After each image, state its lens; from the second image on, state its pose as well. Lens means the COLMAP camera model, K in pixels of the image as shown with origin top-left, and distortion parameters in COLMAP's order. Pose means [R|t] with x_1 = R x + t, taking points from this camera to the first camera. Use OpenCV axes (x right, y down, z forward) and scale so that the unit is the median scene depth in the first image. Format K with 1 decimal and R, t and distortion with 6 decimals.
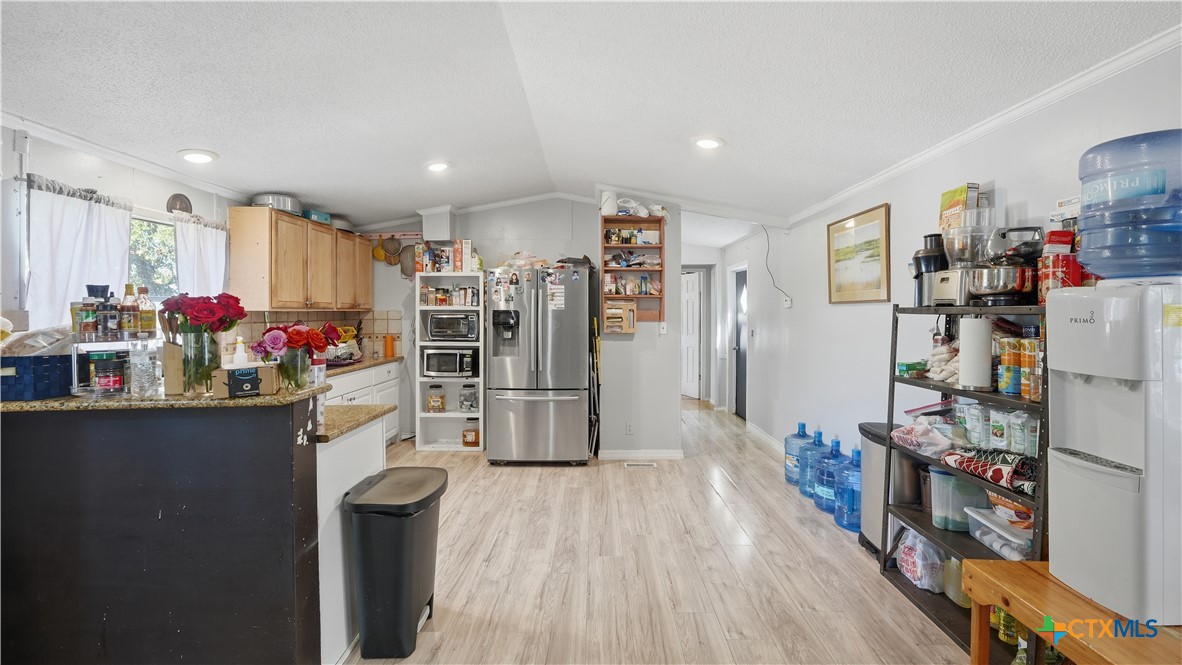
lens RADIAL K [[492.5, 0, 586.8], [0, 492.5, 330.5], [0, 0, 1]] dist [0.001280, -0.000275]
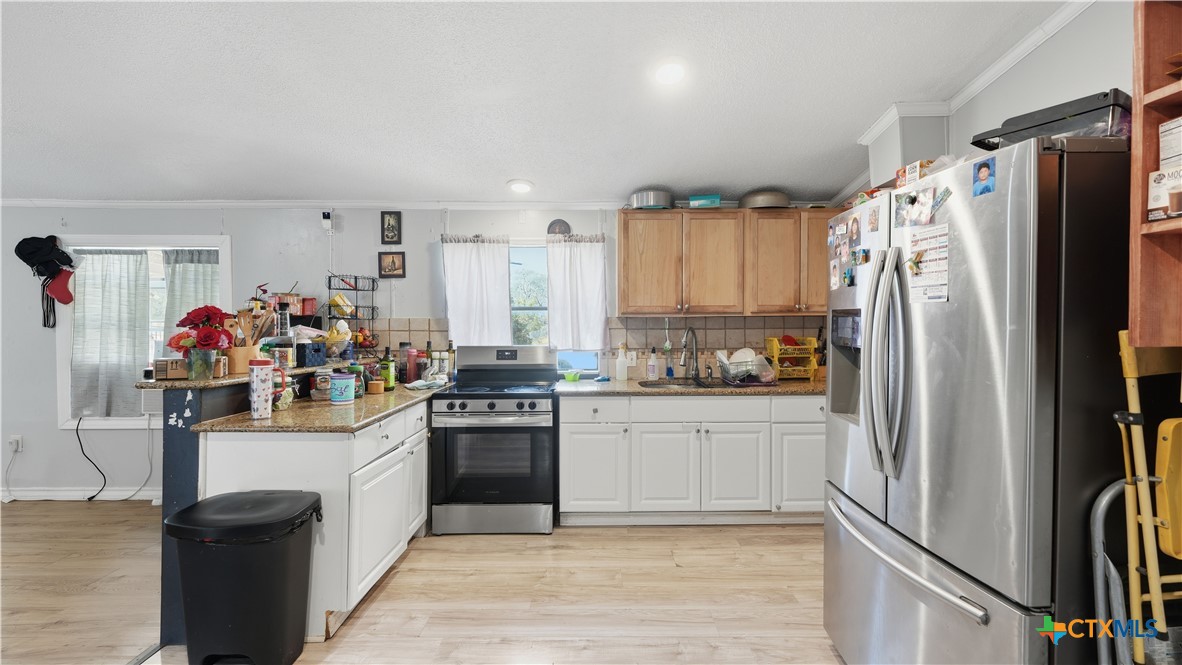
lens RADIAL K [[492.5, 0, 601.1], [0, 492.5, 324.7], [0, 0, 1]] dist [0.001280, -0.000275]
pose [[0.018970, 0.005598, -0.999804, 0.299932], [-0.030570, 0.999520, 0.005016, -0.026992], [0.999353, 0.030469, 0.019133, 0.899274]]
